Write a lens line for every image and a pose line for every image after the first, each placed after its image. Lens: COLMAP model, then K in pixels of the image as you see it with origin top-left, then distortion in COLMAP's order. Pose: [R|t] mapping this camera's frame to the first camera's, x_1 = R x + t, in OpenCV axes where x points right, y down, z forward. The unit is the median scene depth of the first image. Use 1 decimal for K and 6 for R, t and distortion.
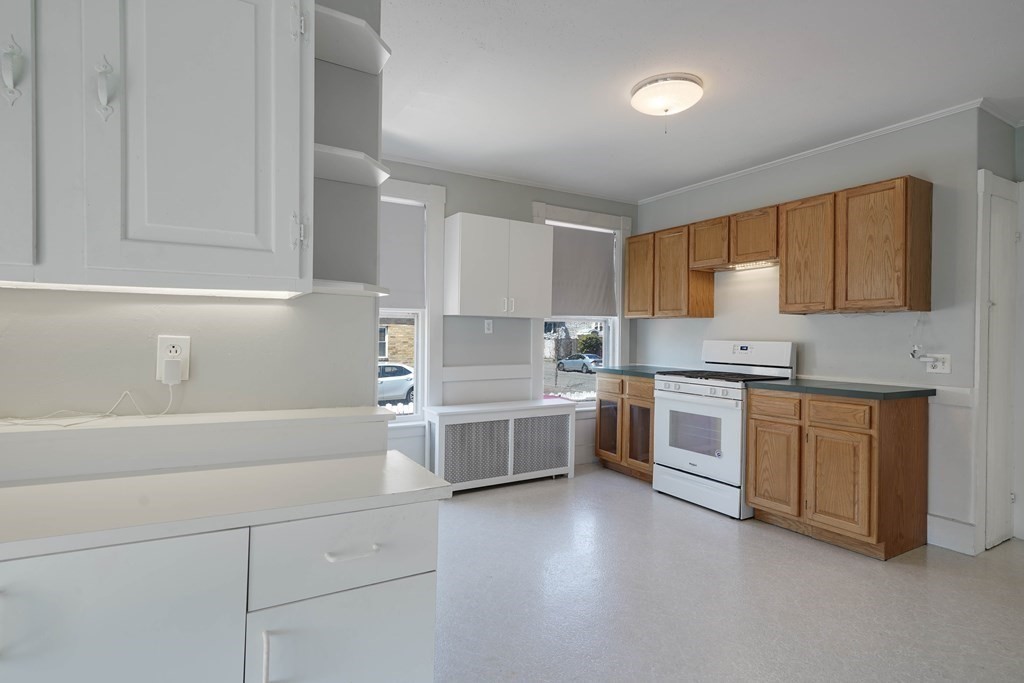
lens RADIAL K [[524.5, 0, 514.8], [0, 524.5, 337.2], [0, 0, 1]] dist [0.007702, 0.000268]
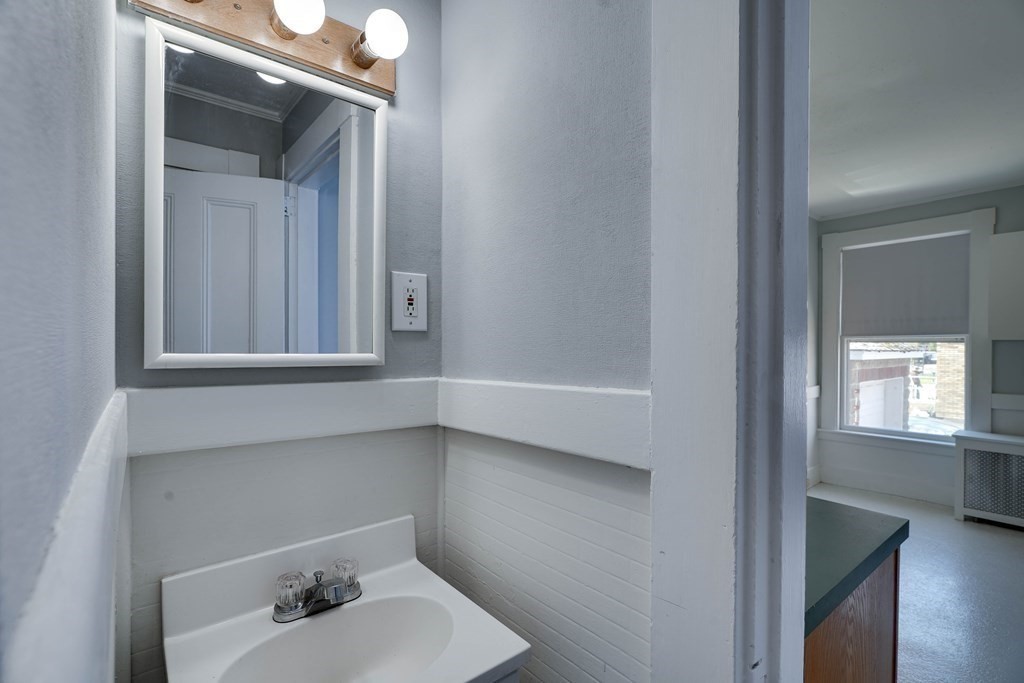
lens RADIAL K [[470.0, 0, 512.8], [0, 470.0, 350.4], [0, 0, 1]] dist [0.001261, 0.000128]
pose [[0.142853, 0.002033, -0.989742, 0.607063], [-0.005713, 0.999983, 0.001229, -0.019041], [0.989727, 0.005479, 0.142862, -0.006165]]
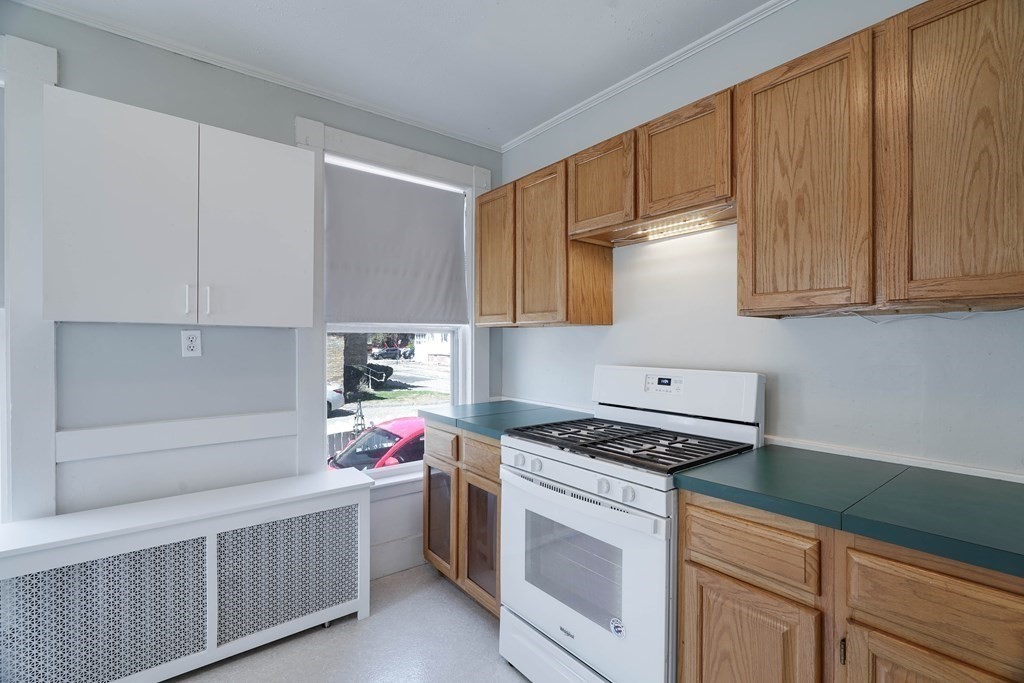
lens RADIAL K [[468.8, 0, 511.6], [0, 468.8, 344.5], [0, 0, 1]] dist [-0.005177, 0.002084]
pose [[0.992492, -0.008639, 0.122003, 0.221025], [0.008573, 0.999963, 0.001068, -0.018544], [-0.122008, -0.000014, 0.992529, 0.538262]]
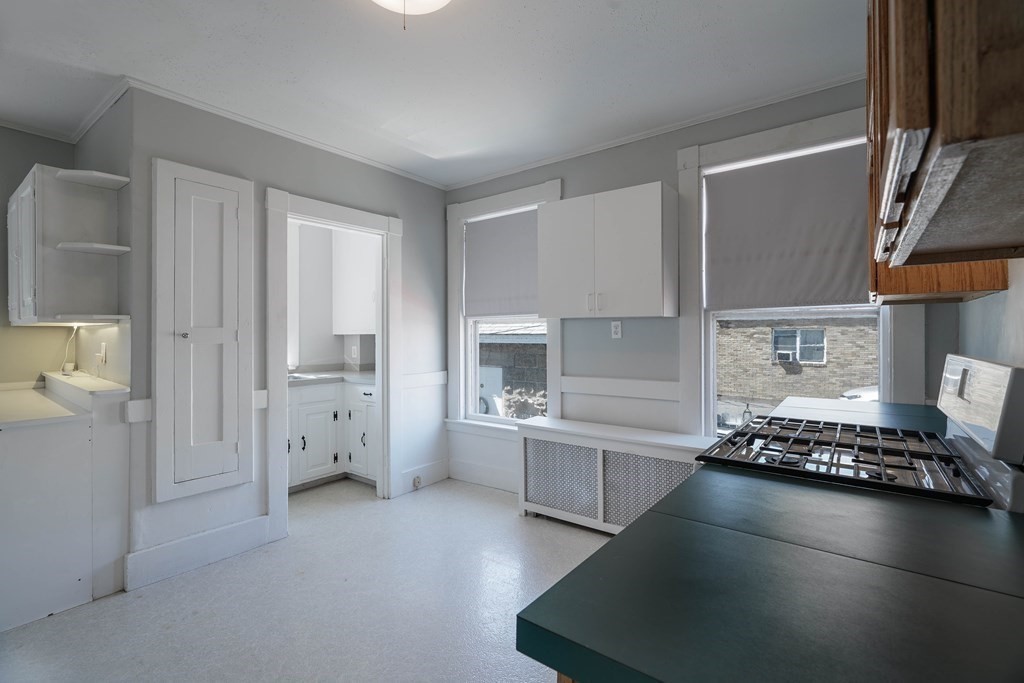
lens RADIAL K [[468.8, 0, 511.6], [0, 468.8, 340.1], [0, 0, 1]] dist [-0.005177, 0.002084]
pose [[0.371251, -0.000327, -0.928532, 0.593779], [0.003420, 0.999994, 0.001016, -0.006230], [0.928526, -0.003553, 0.371250, 0.624532]]
